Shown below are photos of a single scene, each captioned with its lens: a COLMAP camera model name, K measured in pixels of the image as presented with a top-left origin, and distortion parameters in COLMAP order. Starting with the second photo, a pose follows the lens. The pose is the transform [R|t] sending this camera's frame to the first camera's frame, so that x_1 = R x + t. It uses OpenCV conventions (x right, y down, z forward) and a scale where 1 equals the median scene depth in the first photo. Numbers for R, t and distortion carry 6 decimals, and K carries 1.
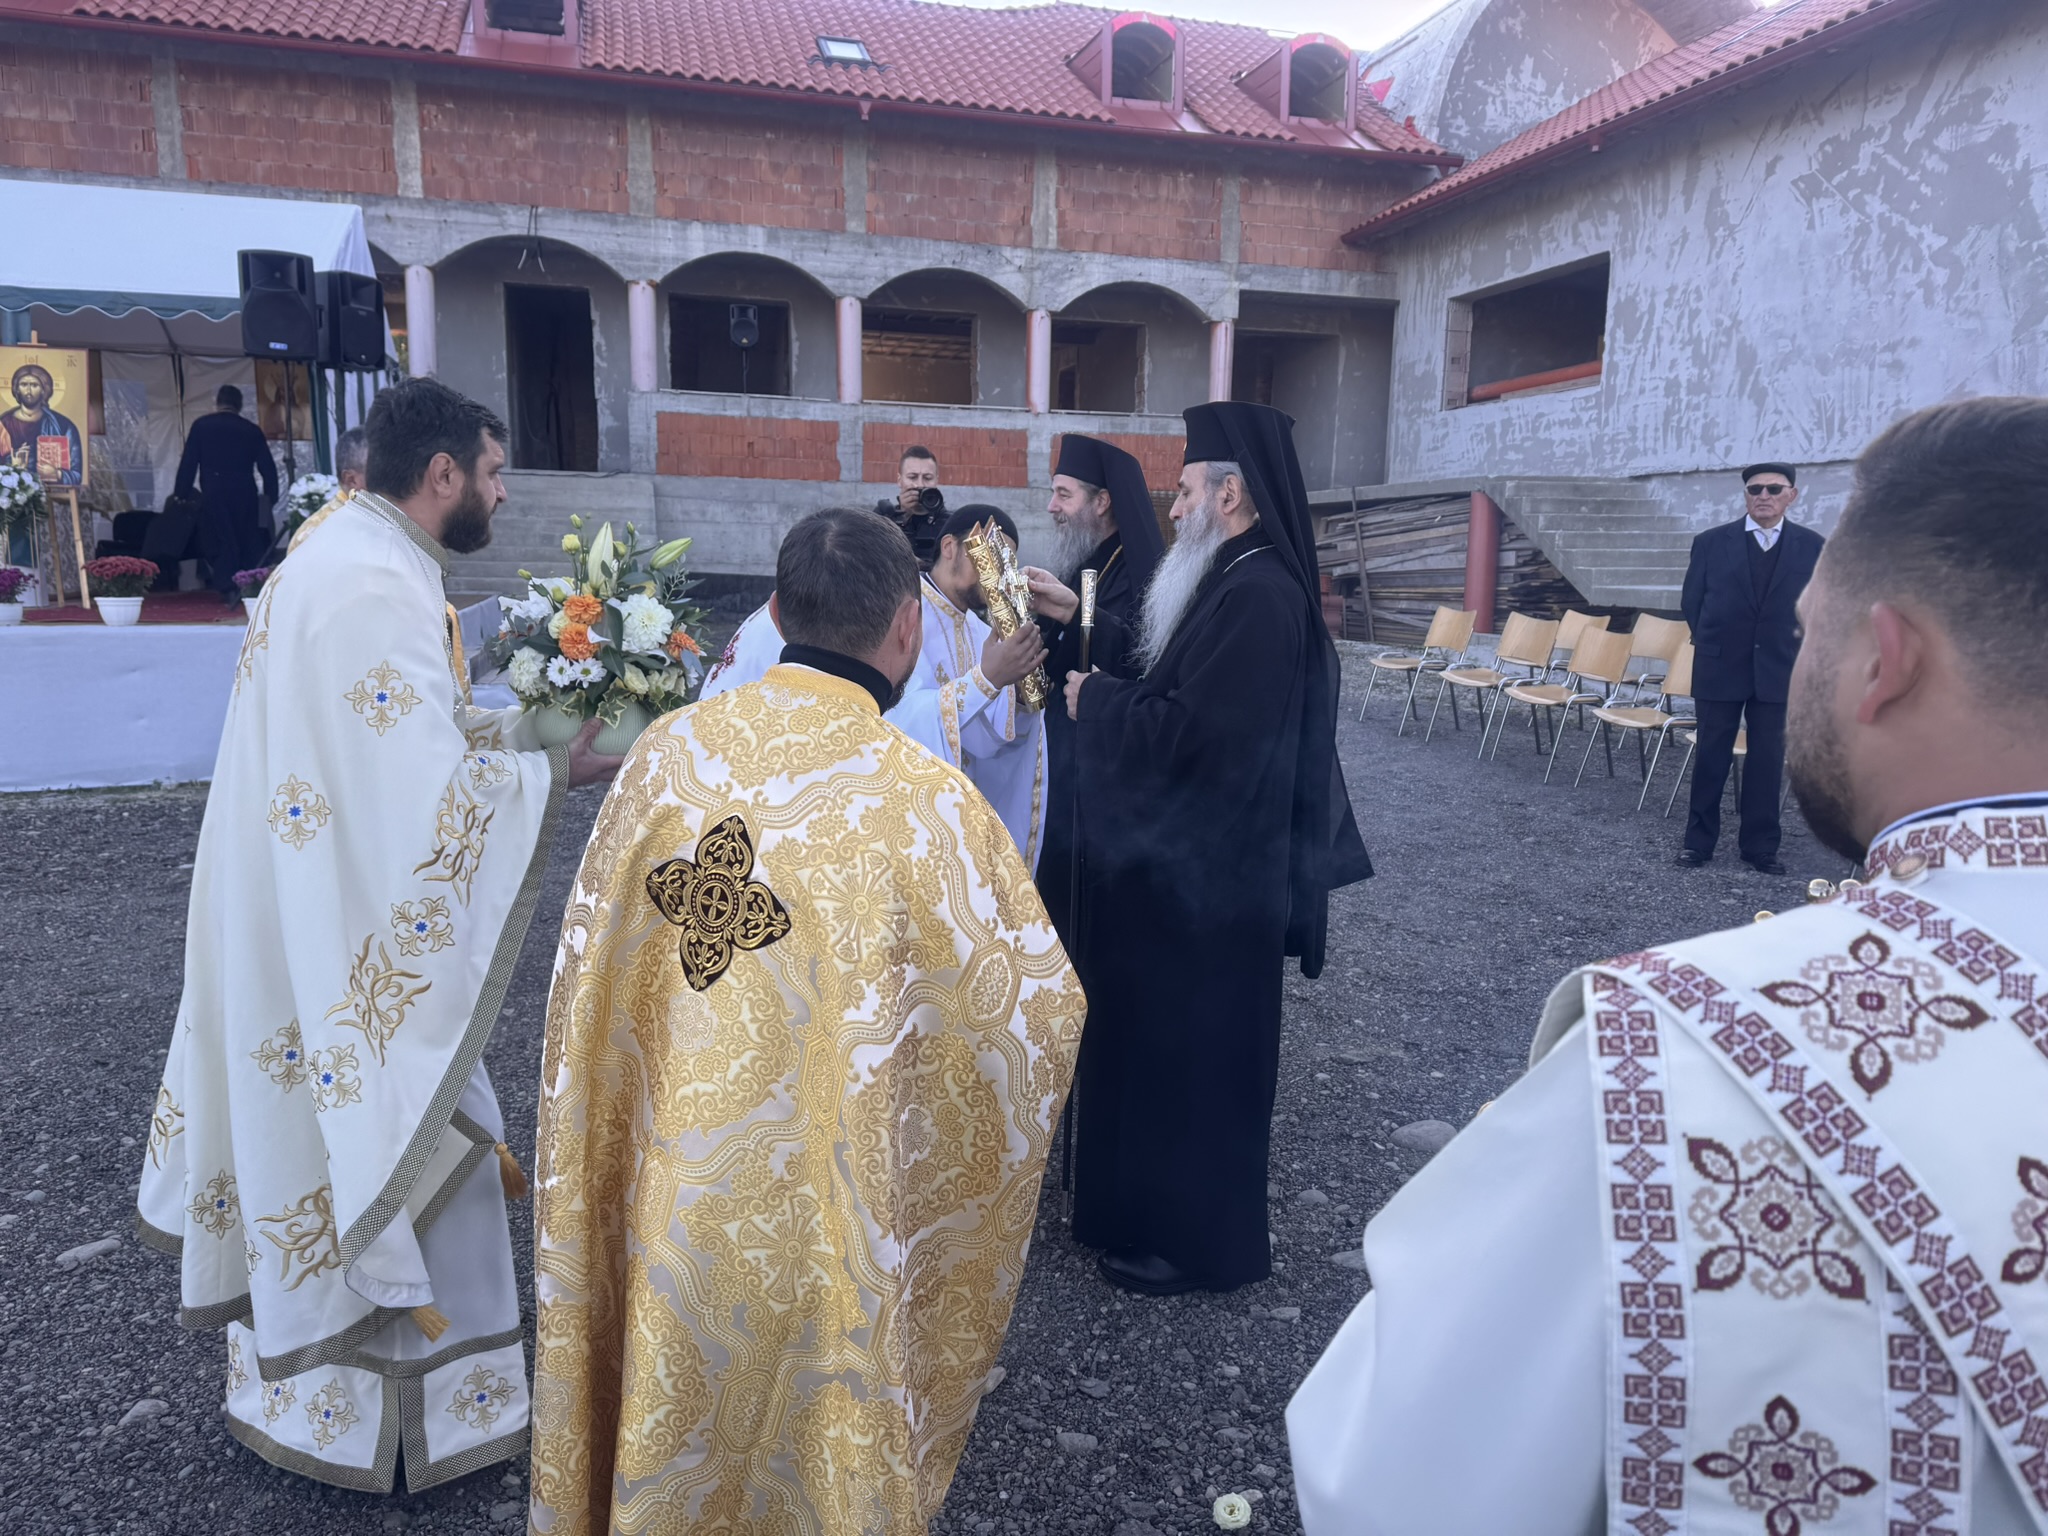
lens RADIAL K [[1426.5, 0, 1026.4], [0, 1426.5, 771.0], [0, 0, 1]] dist [0.050069, -0.045855]
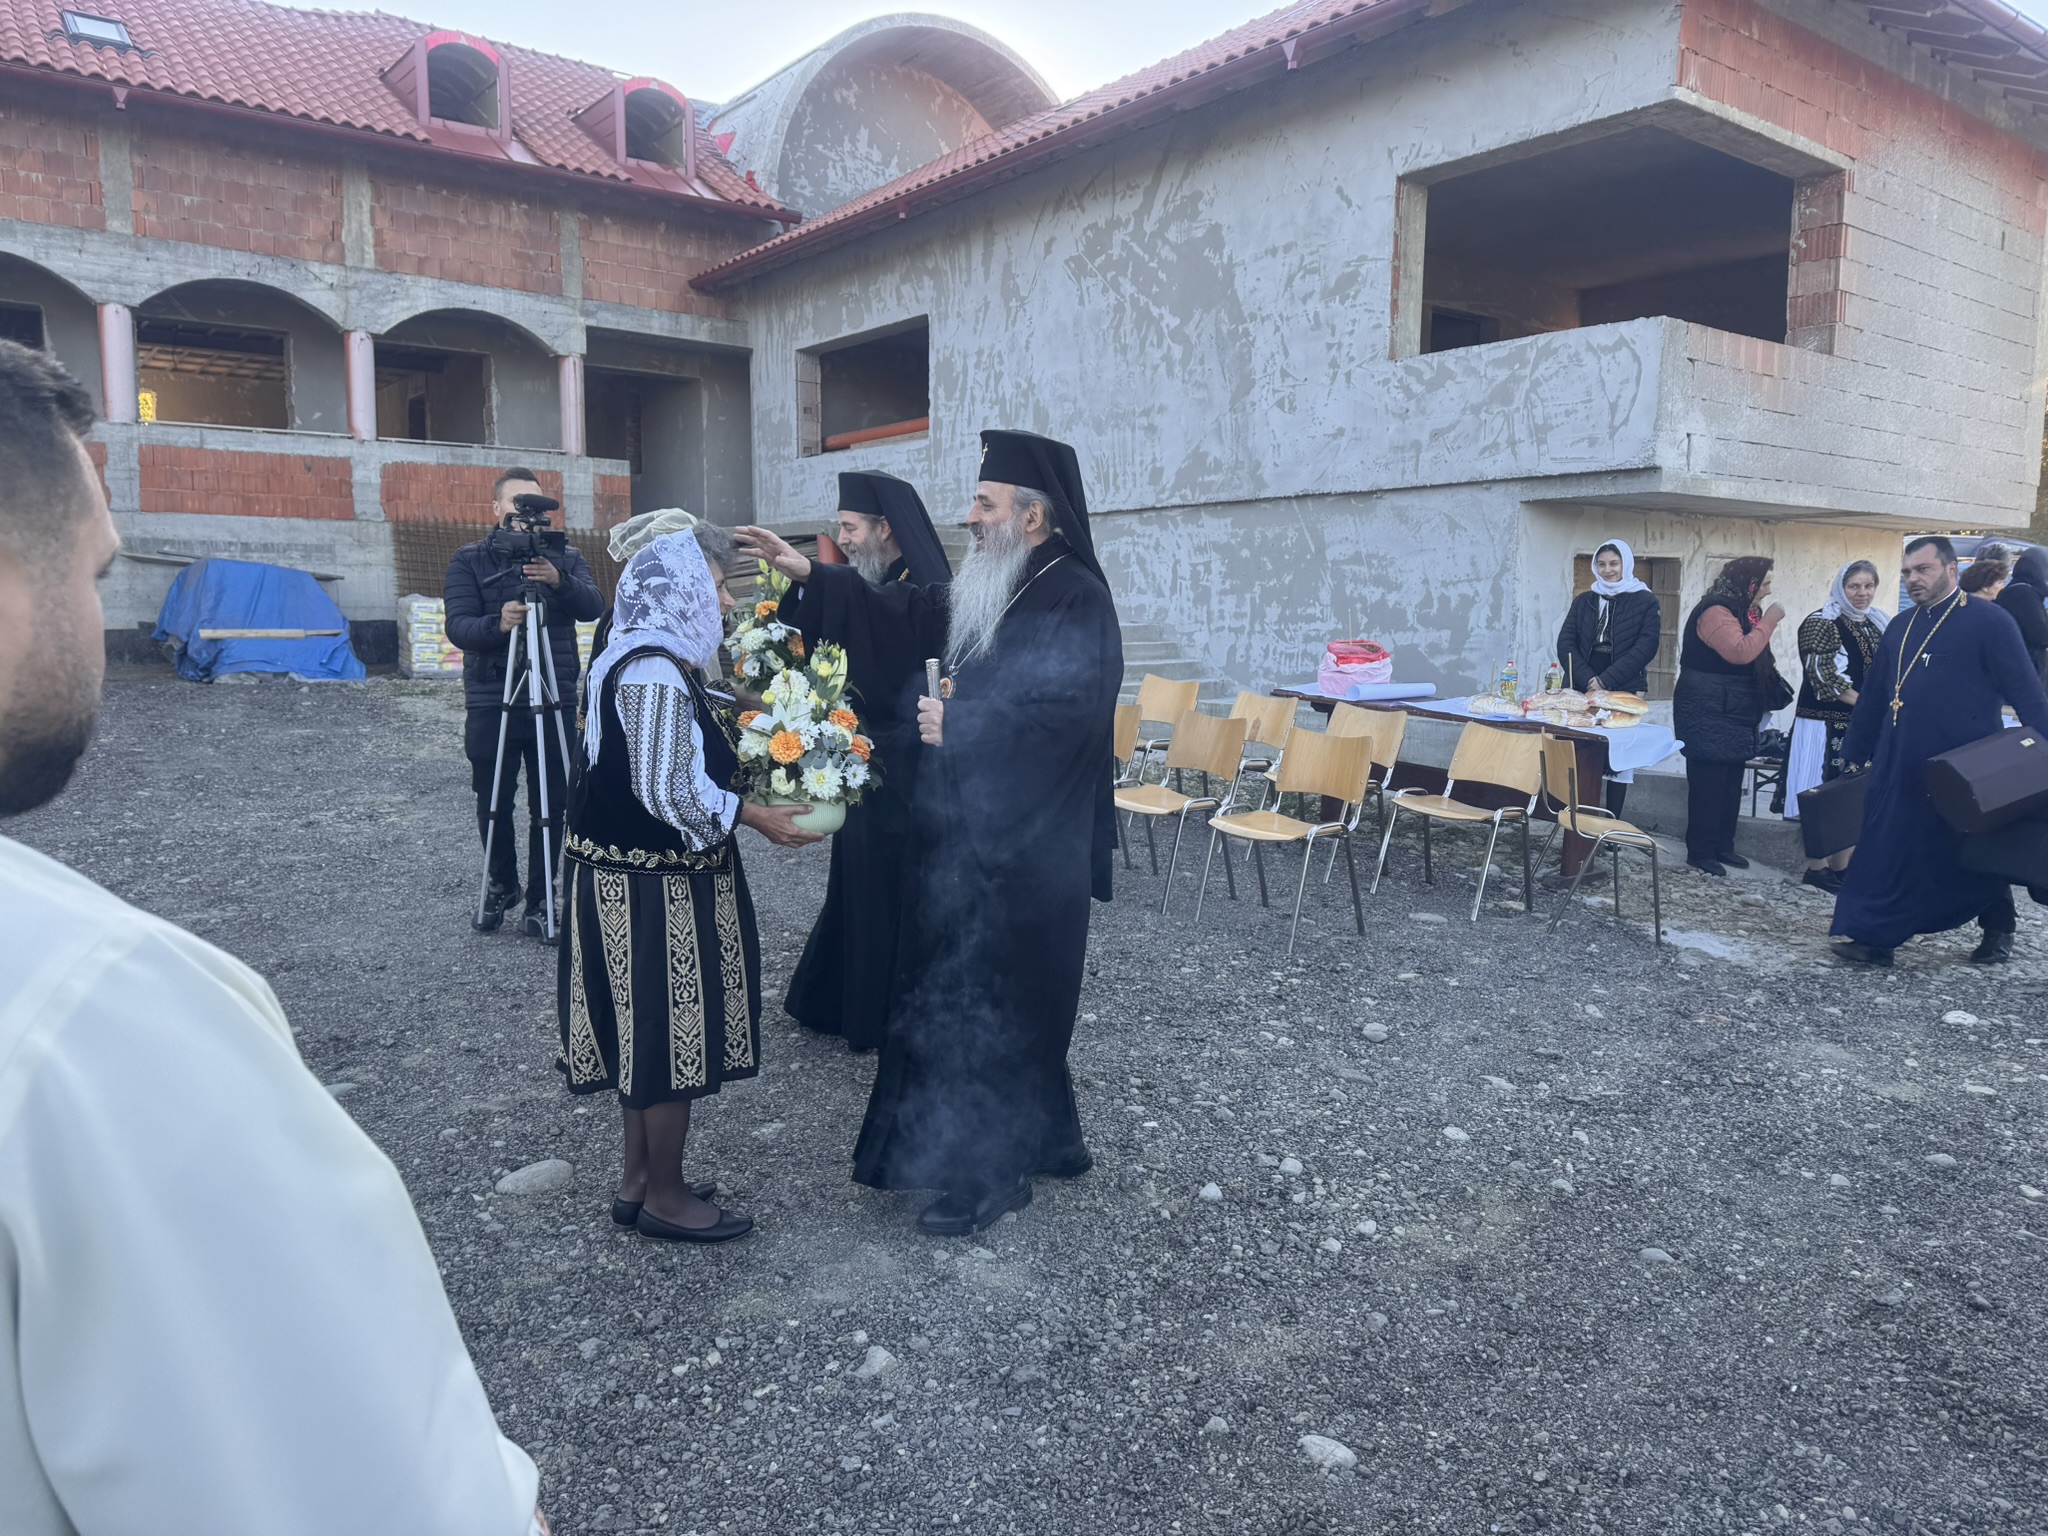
lens RADIAL K [[1426.5, 0, 1026.5], [0, 1426.5, 759.5], [0, 0, 1]] dist [0.050069, -0.045855]
pose [[0.937364, -0.043252, 0.345655, 0.103158], [0.057314, 0.997888, -0.030560, 0.009329], [-0.343603, 0.048457, 0.937864, -0.011581]]
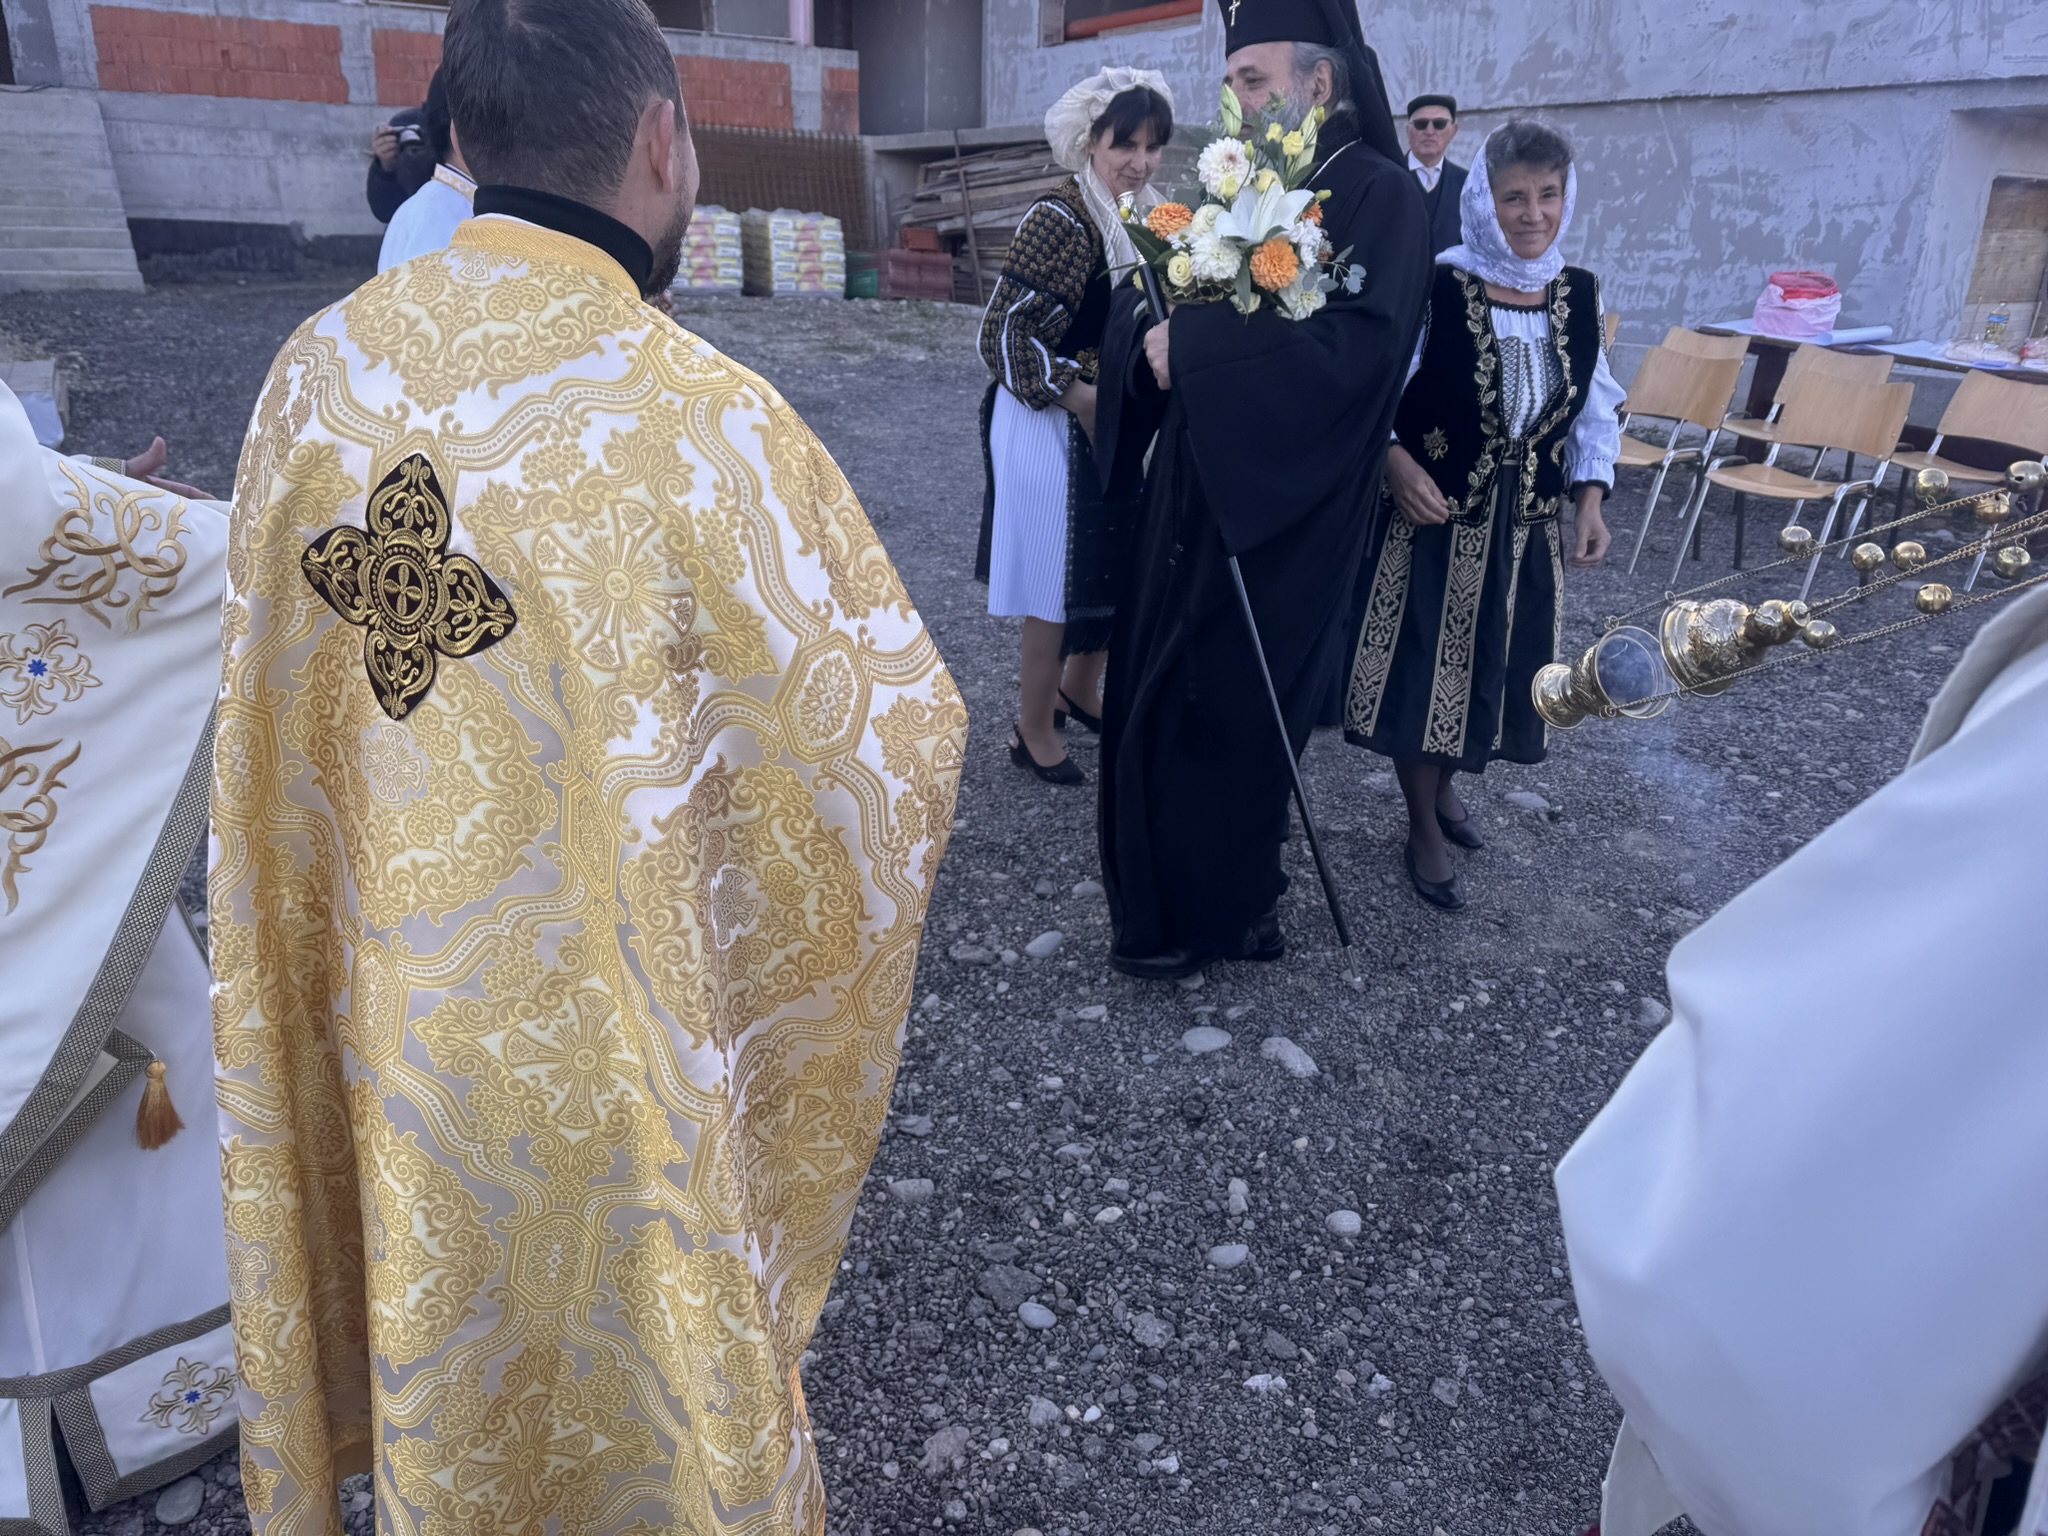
lens RADIAL K [[1426.5, 0, 994.6], [0, 1426.5, 764.4], [0, 0, 1]] dist [0.050069, -0.045855]
pose [[0.963418, -0.082408, 0.255018, -0.020219], [0.027394, 0.976848, 0.212173, 0.005807], [-0.266598, -0.197425, 0.943371, 0.042961]]
